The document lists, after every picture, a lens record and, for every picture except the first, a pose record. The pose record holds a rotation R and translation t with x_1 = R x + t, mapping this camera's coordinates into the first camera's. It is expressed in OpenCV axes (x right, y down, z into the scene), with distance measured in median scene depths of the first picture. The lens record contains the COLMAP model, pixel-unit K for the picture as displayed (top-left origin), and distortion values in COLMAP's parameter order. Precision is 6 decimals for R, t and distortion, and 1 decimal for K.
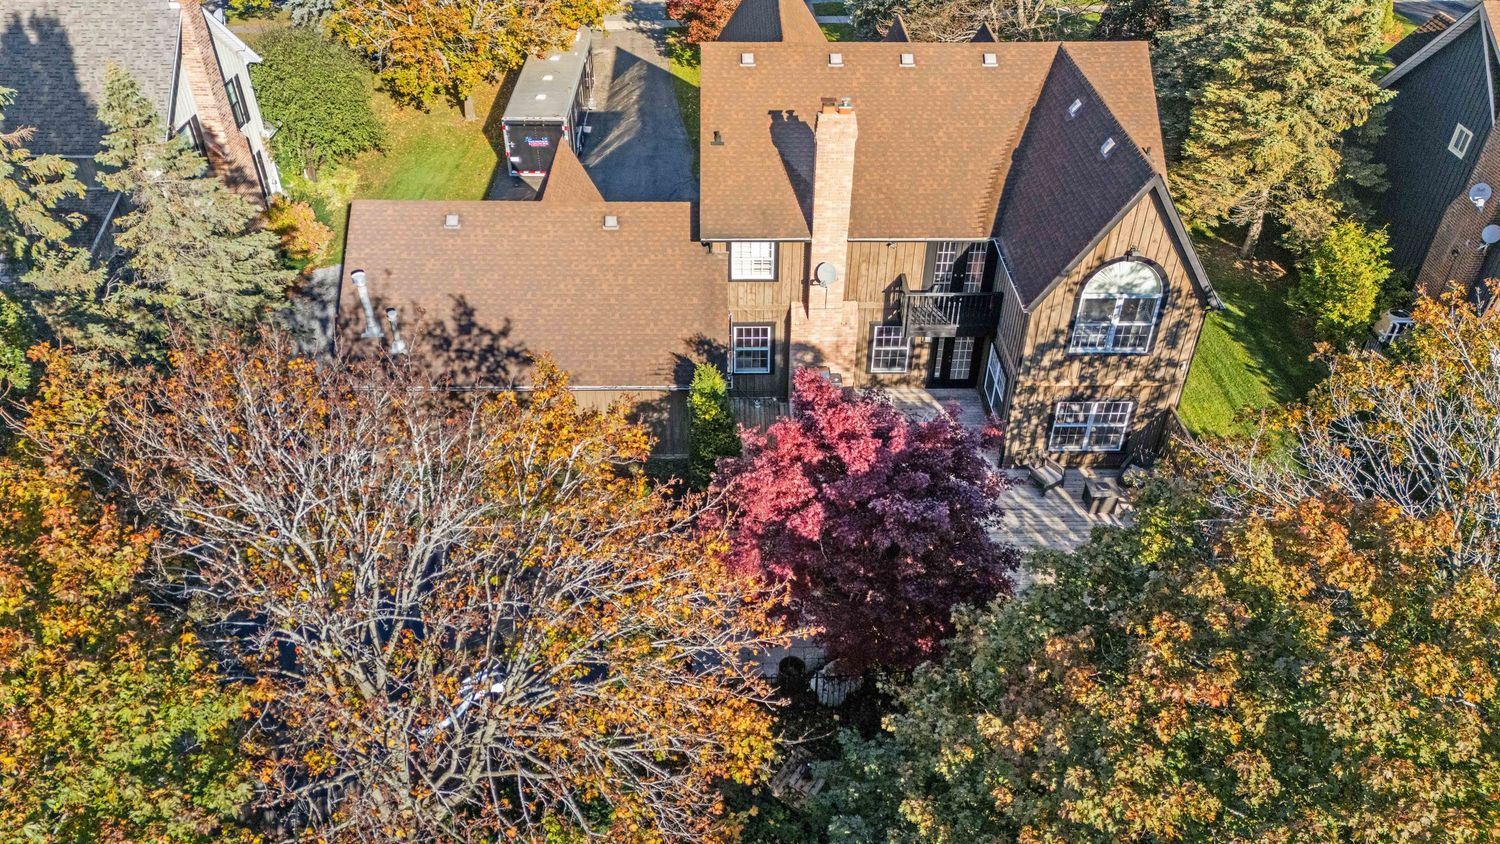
lens RADIAL K [[1090.8, 0, 750.0], [0, 1090.8, 422.0], [0, 0, 1]] dist [0.073516, -0.073940]
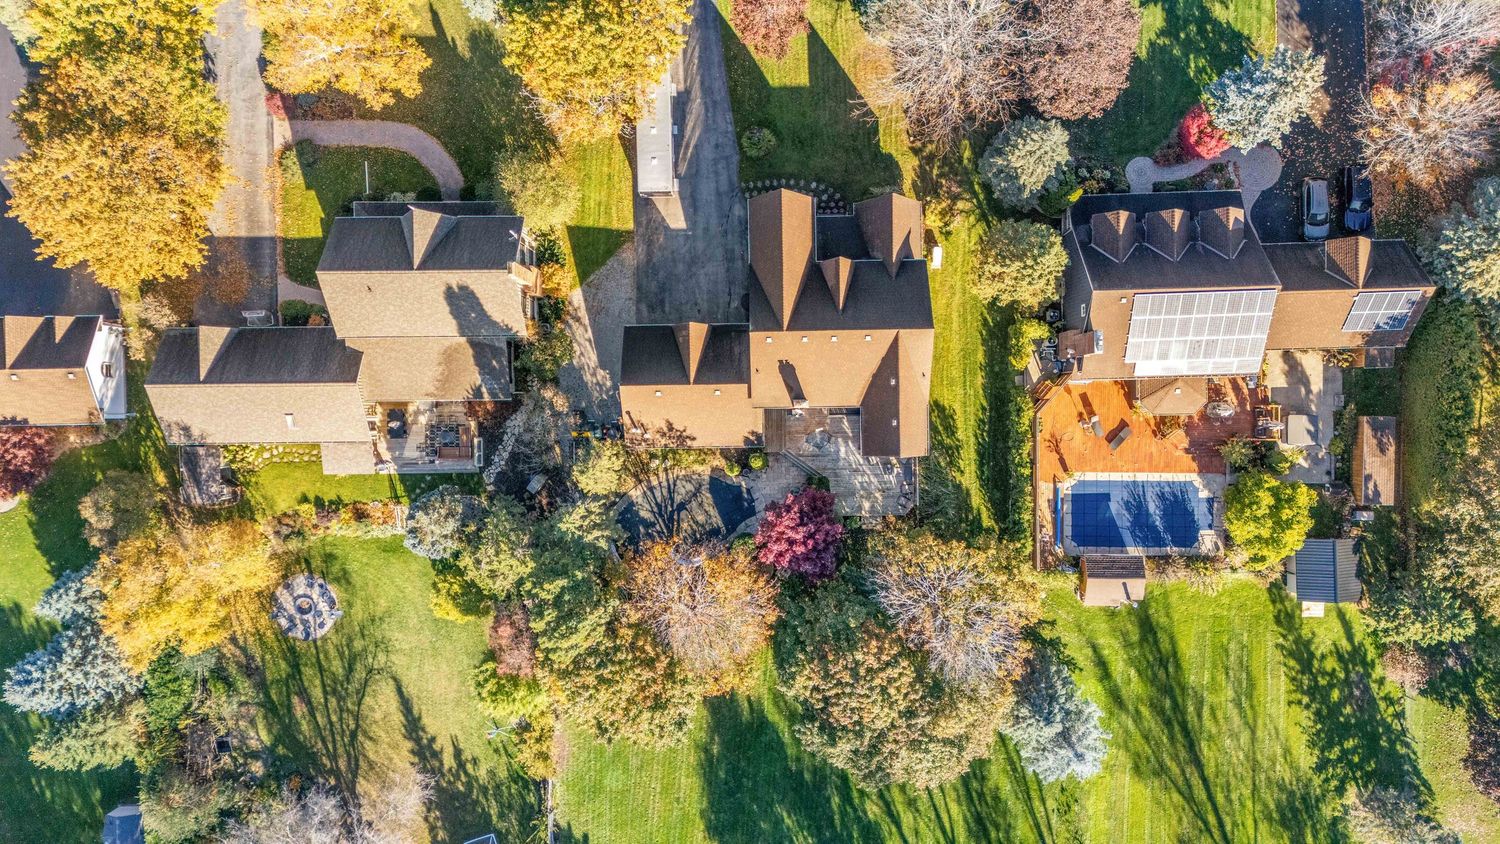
lens RADIAL K [[1079.8, 0, 751.7], [0, 1079.8, 420.1], [0, 0, 1]] dist [0.055461, -0.049302]
pose [[0.999437, 0.002677, -0.033435, 0.042896], [0.025322, 0.593464, 0.804462, -2.279855], [0.021996, -0.804856, 0.593063, -0.599519]]
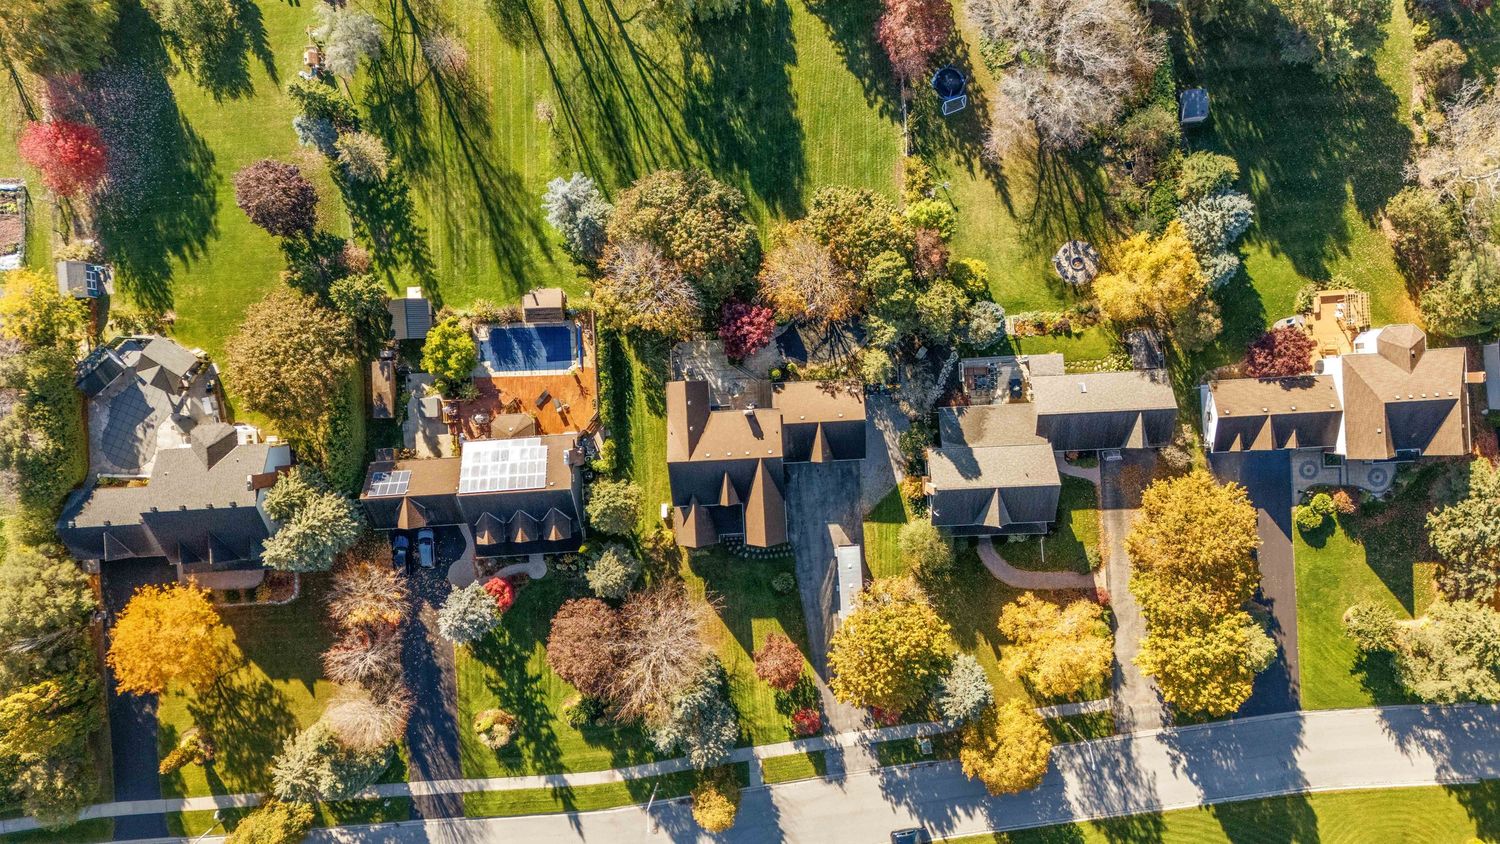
lens RADIAL K [[1090.8, 0, 750.0], [0, 1090.8, 422.0], [0, 0, 1]] dist [0.073516, -0.073940]
pose [[-0.999284, 0.035691, 0.012592, 0.018725], [-0.011997, -0.614259, 0.789013, -3.485344], [0.035895, 0.788297, 0.614247, -1.528248]]
